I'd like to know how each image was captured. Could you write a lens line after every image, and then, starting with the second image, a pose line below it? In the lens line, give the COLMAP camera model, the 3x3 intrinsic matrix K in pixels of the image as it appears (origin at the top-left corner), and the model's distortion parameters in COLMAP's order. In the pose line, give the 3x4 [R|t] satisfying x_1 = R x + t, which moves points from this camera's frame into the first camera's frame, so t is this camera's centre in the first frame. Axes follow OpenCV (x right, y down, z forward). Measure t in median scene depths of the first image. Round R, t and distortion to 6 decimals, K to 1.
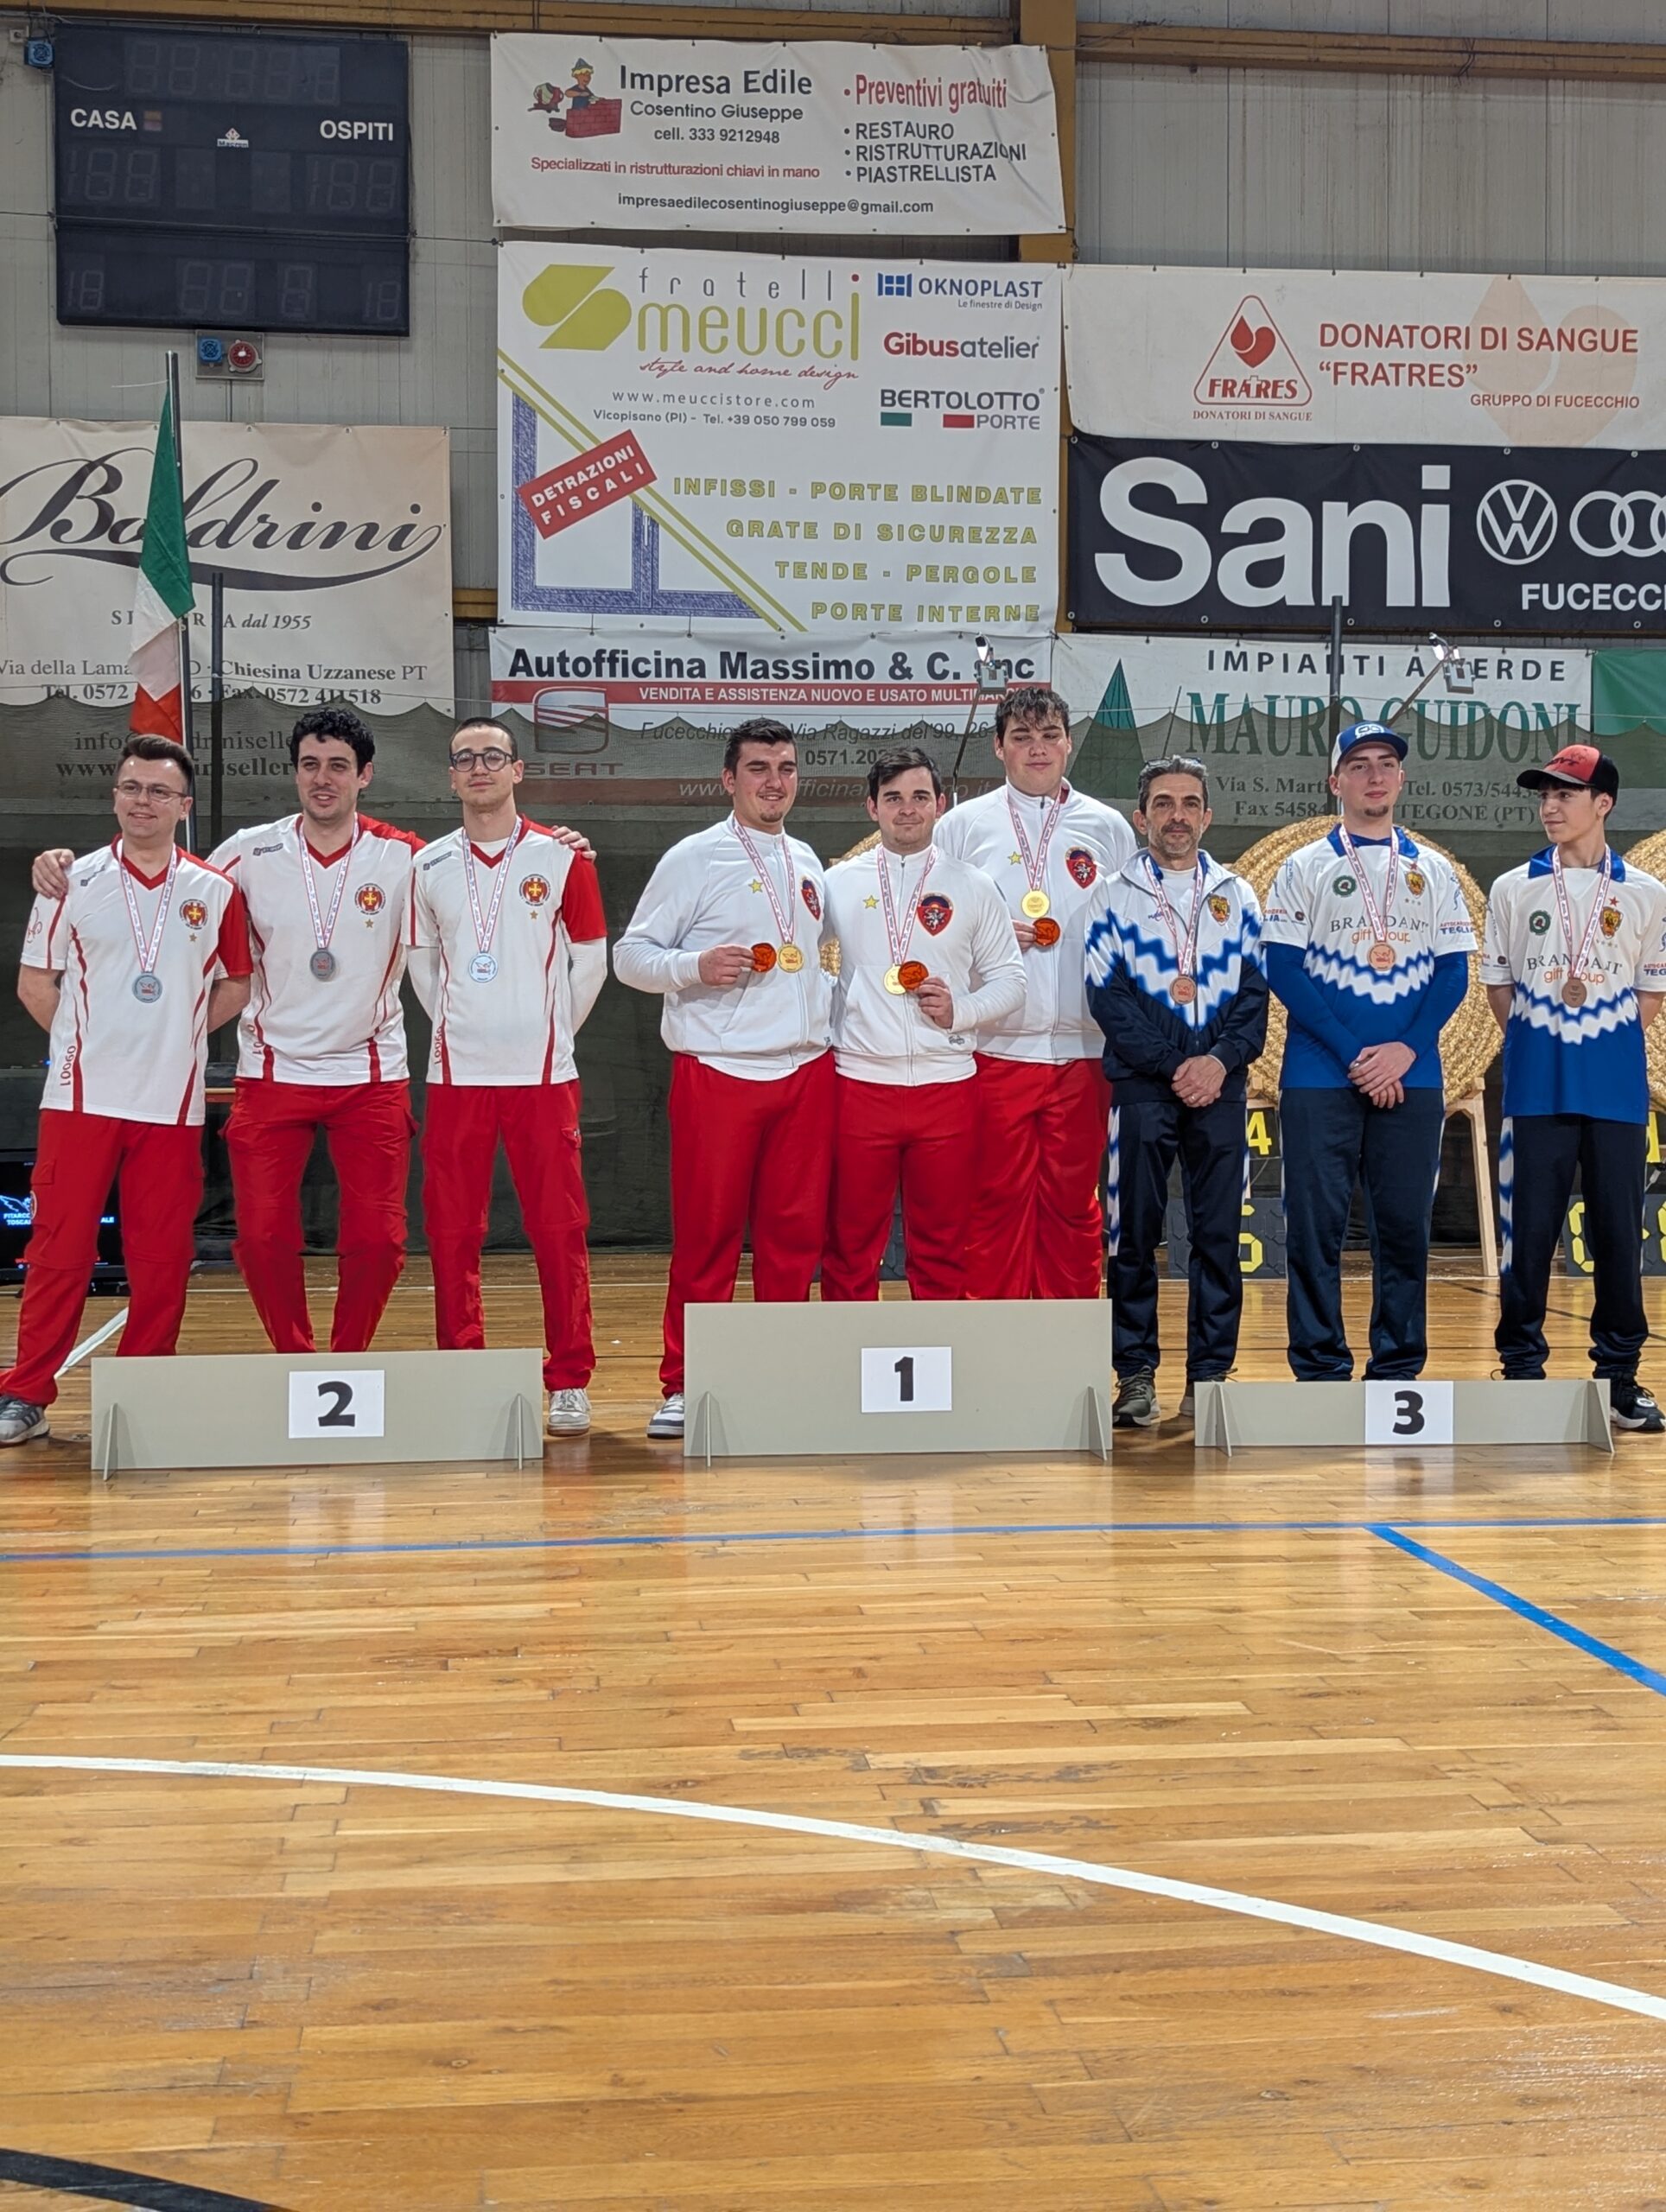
lens RADIAL K [[2727.7, 0, 801.3], [0, 2727.7, 1085.8], [0, 0, 1]] dist [0.126327, -0.326565]
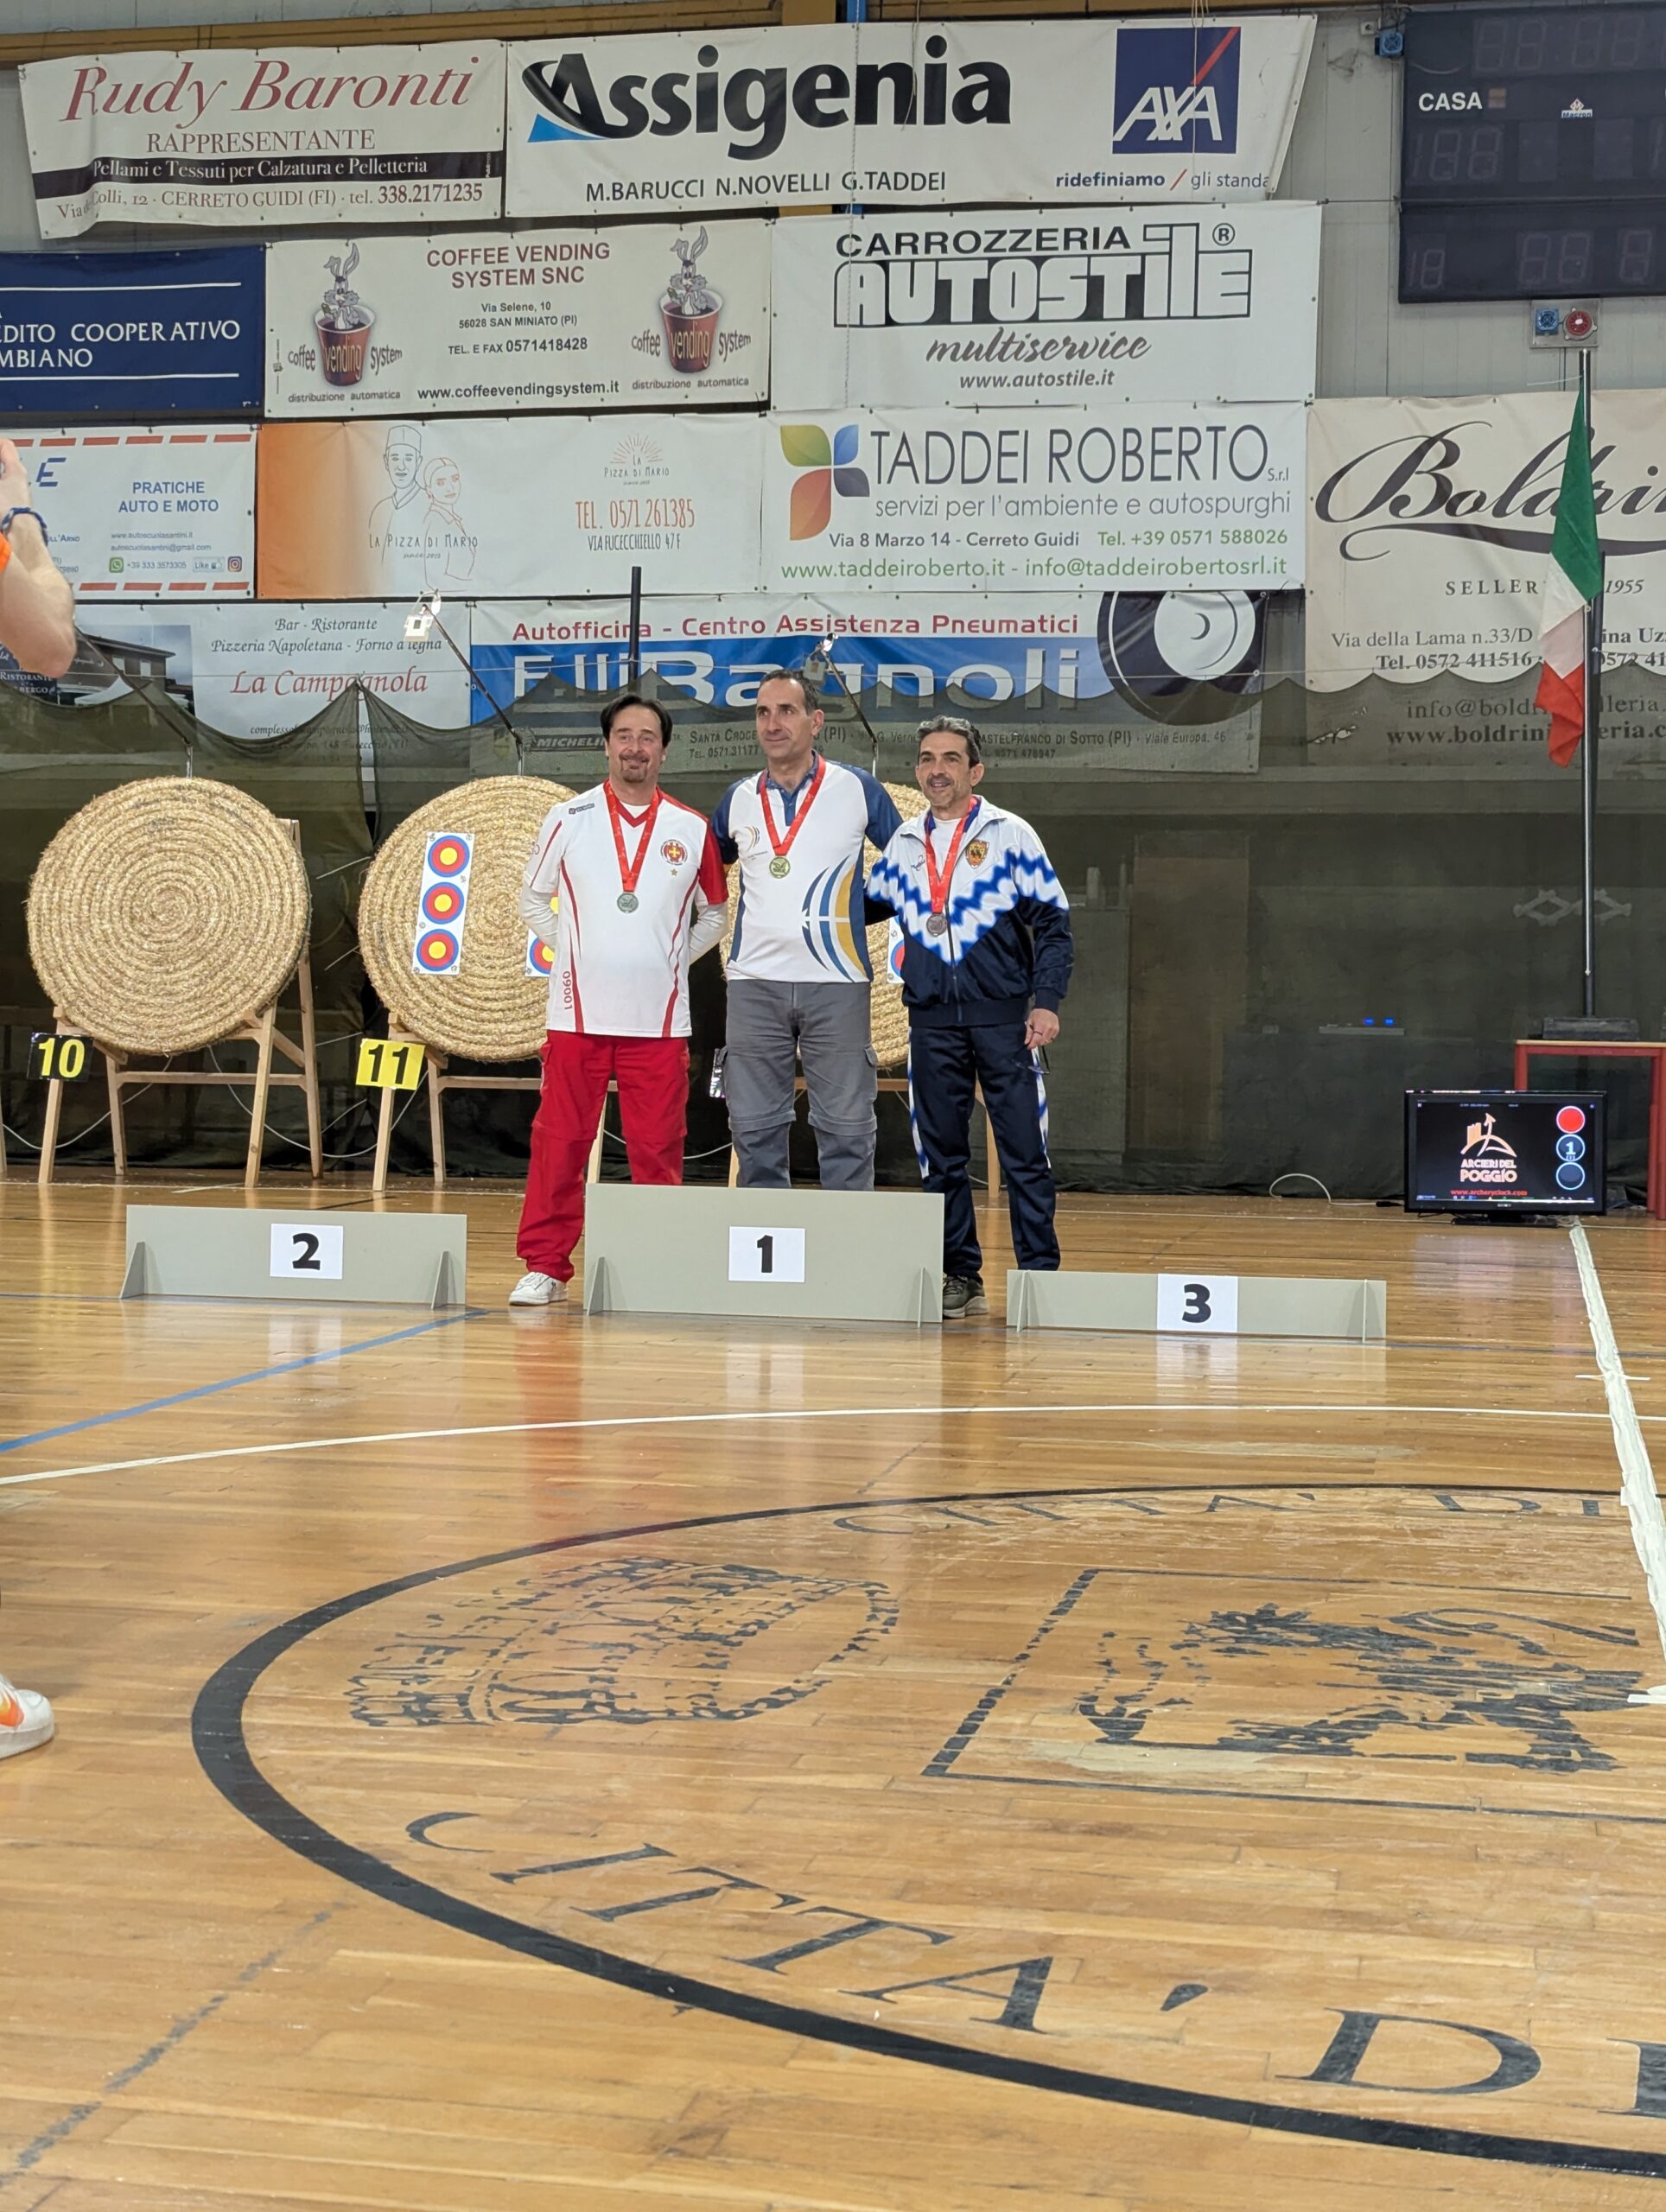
lens RADIAL K [[3318.1, 0, 813.9], [0, 3318.1, 1080.5], [0, 0, 1]] dist [0.142613, -0.451082]
pose [[0.947908, 0.020194, -0.317904, -0.071990], [-0.020332, 0.999789, 0.002884, 0.014036], [0.317895, 0.003730, 0.948119, -0.248007]]
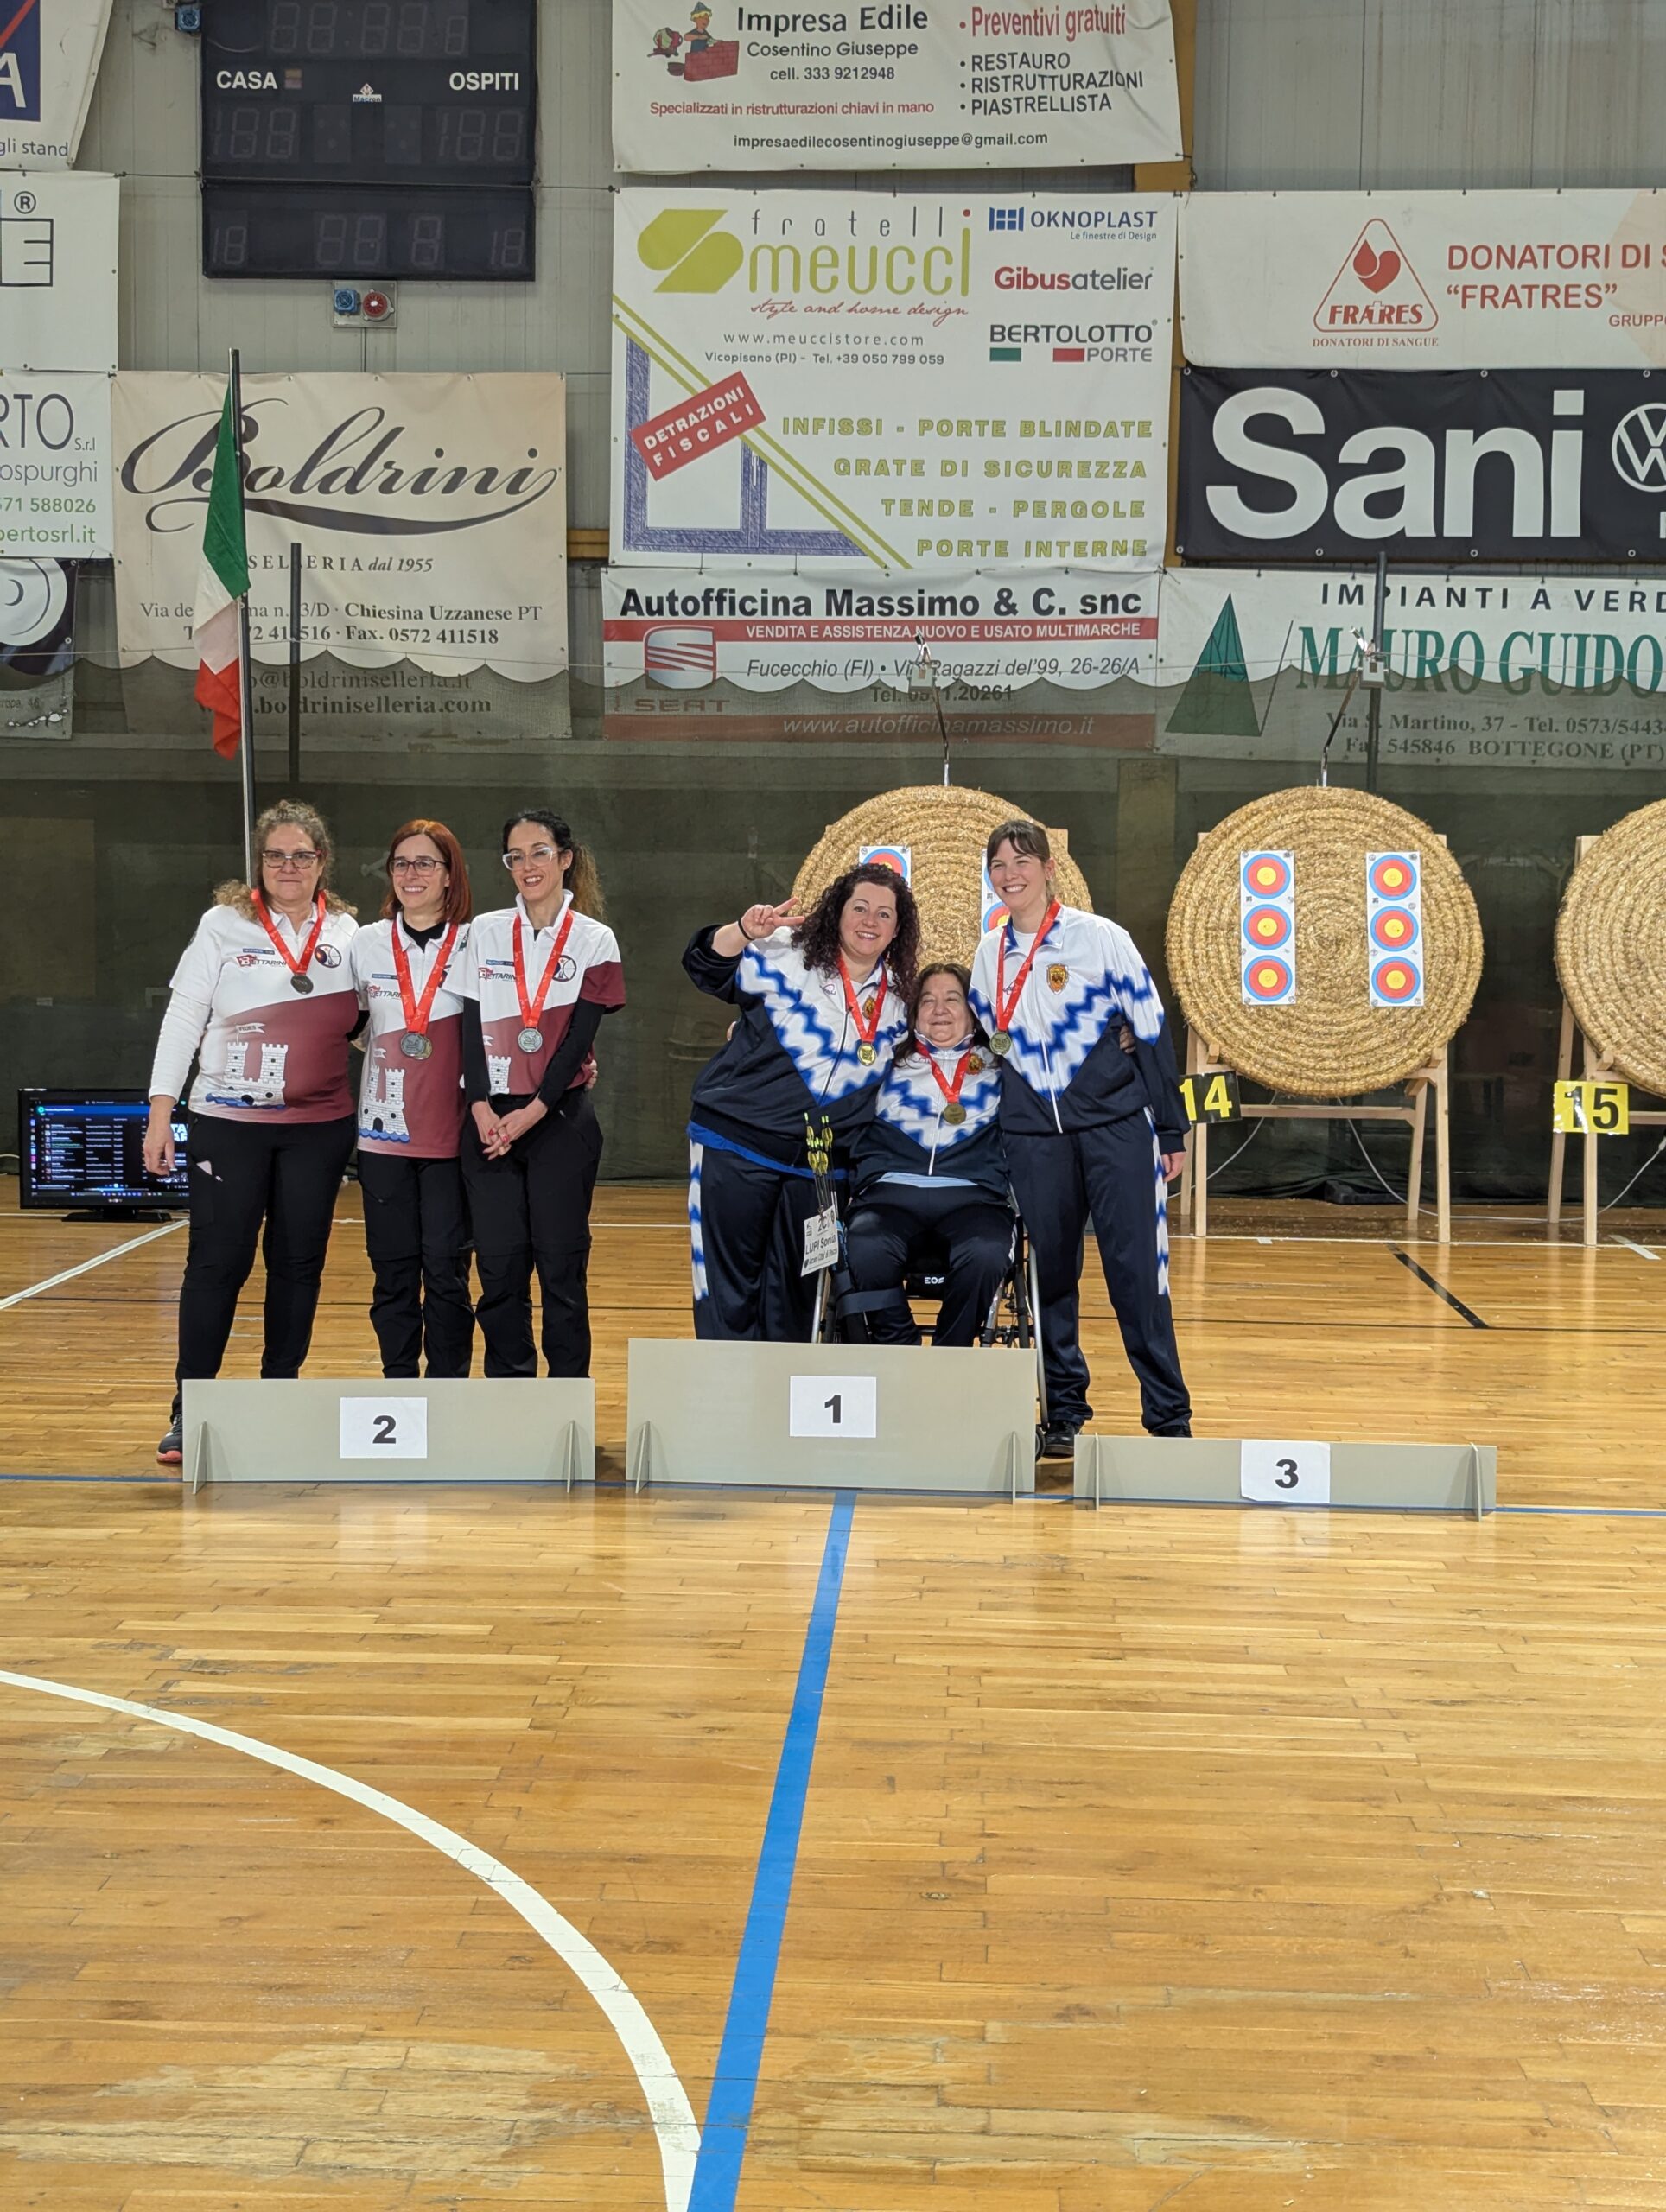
lens RADIAL K [[3055.7, 0, 786.1], [0, 3055.7, 1088.5], [0, 0, 1]] dist [0.157215, -0.552601]
pose [[0.985465, 0.025282, -0.167987, 0.151355], [-0.016305, 0.998375, 0.054600, -0.035499], [0.169094, -0.051067, 0.984276, -0.132848]]
